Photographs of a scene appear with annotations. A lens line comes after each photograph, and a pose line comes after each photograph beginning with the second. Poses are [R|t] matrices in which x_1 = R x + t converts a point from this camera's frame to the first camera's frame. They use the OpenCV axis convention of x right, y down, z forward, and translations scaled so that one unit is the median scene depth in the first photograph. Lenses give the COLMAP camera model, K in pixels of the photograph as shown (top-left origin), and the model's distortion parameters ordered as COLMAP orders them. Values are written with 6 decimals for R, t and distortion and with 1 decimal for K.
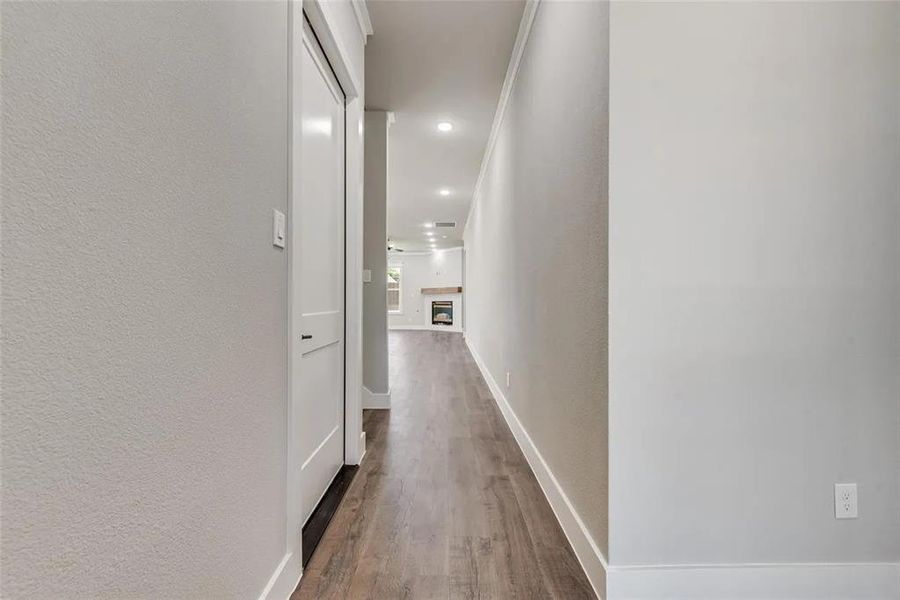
lens RADIAL K [[359.4, 0, 450.0], [0, 359.4, 300.0], [0, 0, 1]] dist [0.022121, -0.007654]
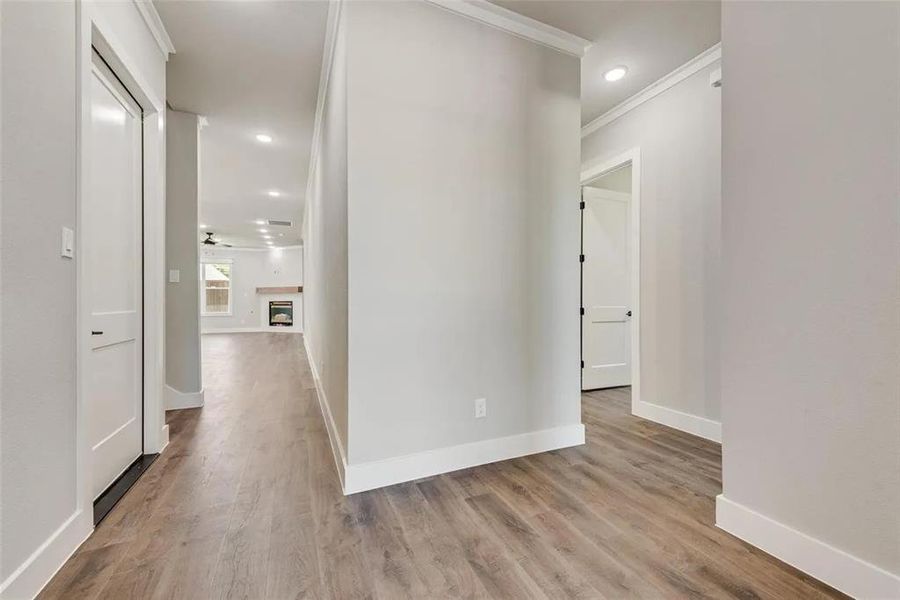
lens RADIAL K [[359.4, 0, 450.0], [0, 359.4, 300.0], [0, 0, 1]] dist [0.022121, -0.007654]
pose [[0.922405, -0.003310, 0.386210, 0.088172], [0.002820, 0.999994, 0.001835, -0.001136], [-0.386214, -0.000603, 0.922409, -0.232055]]
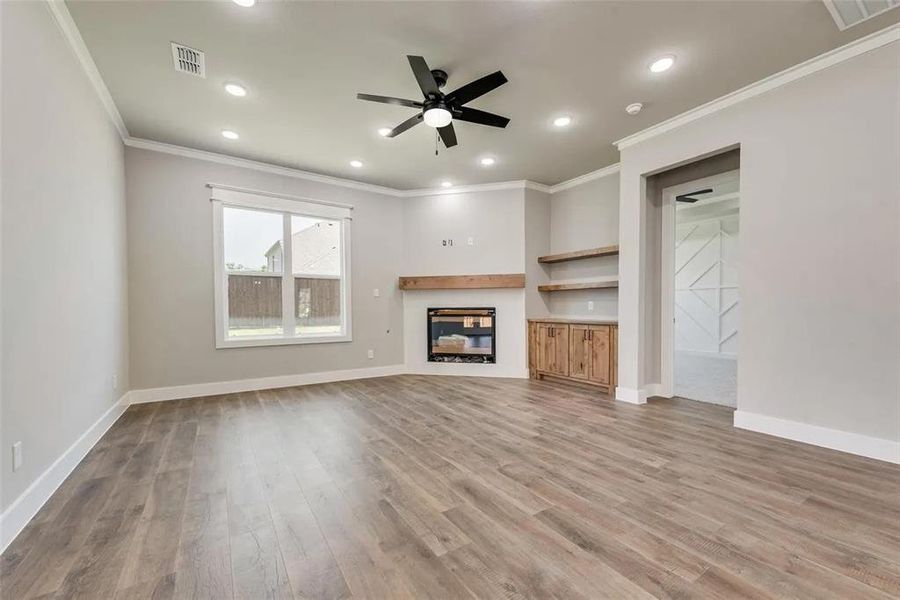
lens RADIAL K [[344.2, 0, 454.4], [0, 344.2, 316.5], [0, 0, 1]] dist [0.017879, -0.006425]
pose [[0.833590, -0.010167, 0.552289, -1.008840], [-0.000553, 0.999815, 0.019240, 0.024143], [-0.552383, -0.016344, 0.833430, 2.571932]]
